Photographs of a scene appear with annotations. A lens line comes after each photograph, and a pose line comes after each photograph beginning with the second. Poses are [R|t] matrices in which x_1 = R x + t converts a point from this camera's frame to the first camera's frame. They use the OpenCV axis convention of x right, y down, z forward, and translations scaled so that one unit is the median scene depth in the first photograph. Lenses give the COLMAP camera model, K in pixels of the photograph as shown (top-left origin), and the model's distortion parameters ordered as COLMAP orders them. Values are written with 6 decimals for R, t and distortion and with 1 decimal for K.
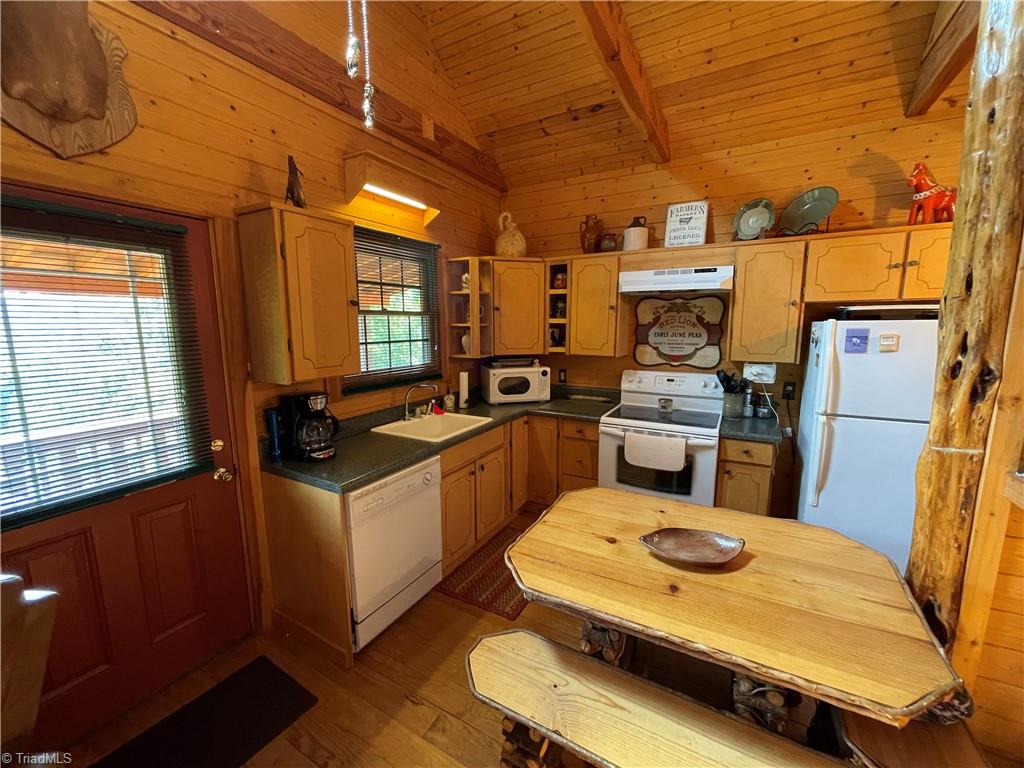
lens RADIAL K [[414.8, 0, 509.9], [0, 414.8, 385.7], [0, 0, 1]] dist [-0.000950, 0.000980]
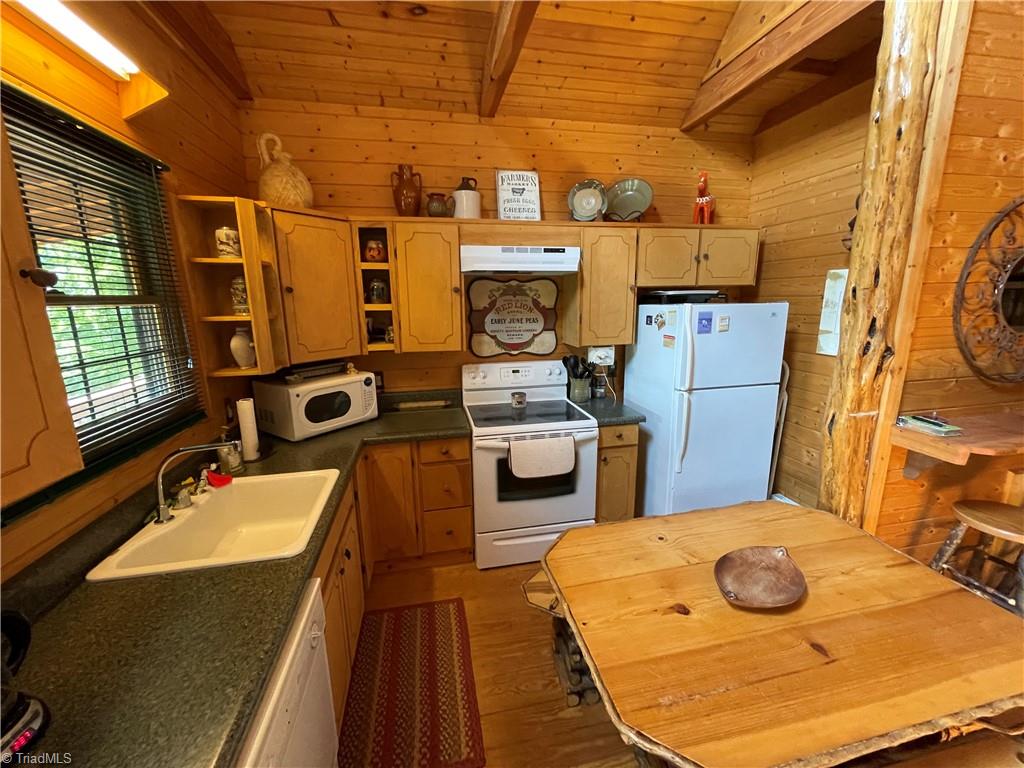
lens RADIAL K [[414.8, 0, 508.5], [0, 414.8, 384.9], [0, 0, 1]] dist [-0.000950, 0.000980]
pose [[0.751508, -0.141616, 0.644345, -0.225780], [0.110016, 0.989914, 0.089252, -0.070751], [-0.650486, 0.003815, 0.759508, 0.345424]]
